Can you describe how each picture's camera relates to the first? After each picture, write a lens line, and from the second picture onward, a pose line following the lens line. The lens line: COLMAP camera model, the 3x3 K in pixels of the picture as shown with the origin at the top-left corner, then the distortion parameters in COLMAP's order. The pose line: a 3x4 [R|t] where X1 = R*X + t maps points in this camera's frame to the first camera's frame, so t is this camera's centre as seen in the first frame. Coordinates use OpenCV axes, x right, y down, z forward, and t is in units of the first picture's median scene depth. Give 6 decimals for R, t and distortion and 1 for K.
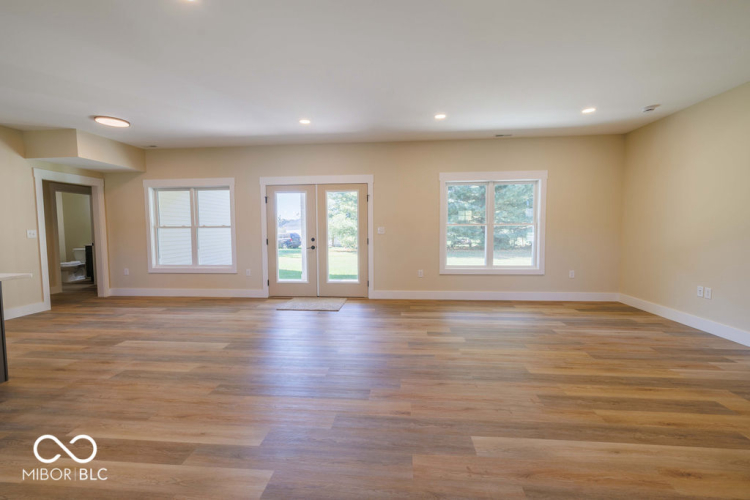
lens RADIAL K [[320.6, 0, 374.9], [0, 320.6, 246.7], [0, 0, 1]] dist [0.000673, 0.000328]
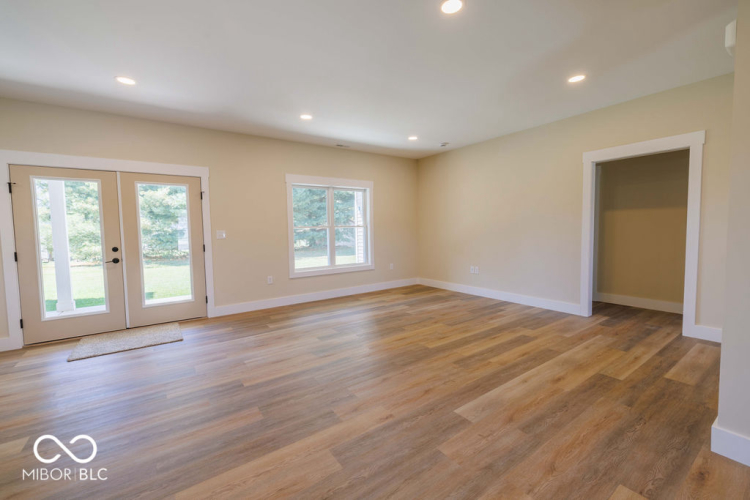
lens RADIAL K [[314.0, 0, 374.3], [0, 314.0, 246.2], [0, 0, 1]] dist [0.001027, 0.000195]
pose [[0.761996, -0.043653, 0.646108, -0.213268], [0.051331, 0.998658, 0.006935, -0.005059], [-0.645544, 0.027880, 0.763214, 0.110405]]
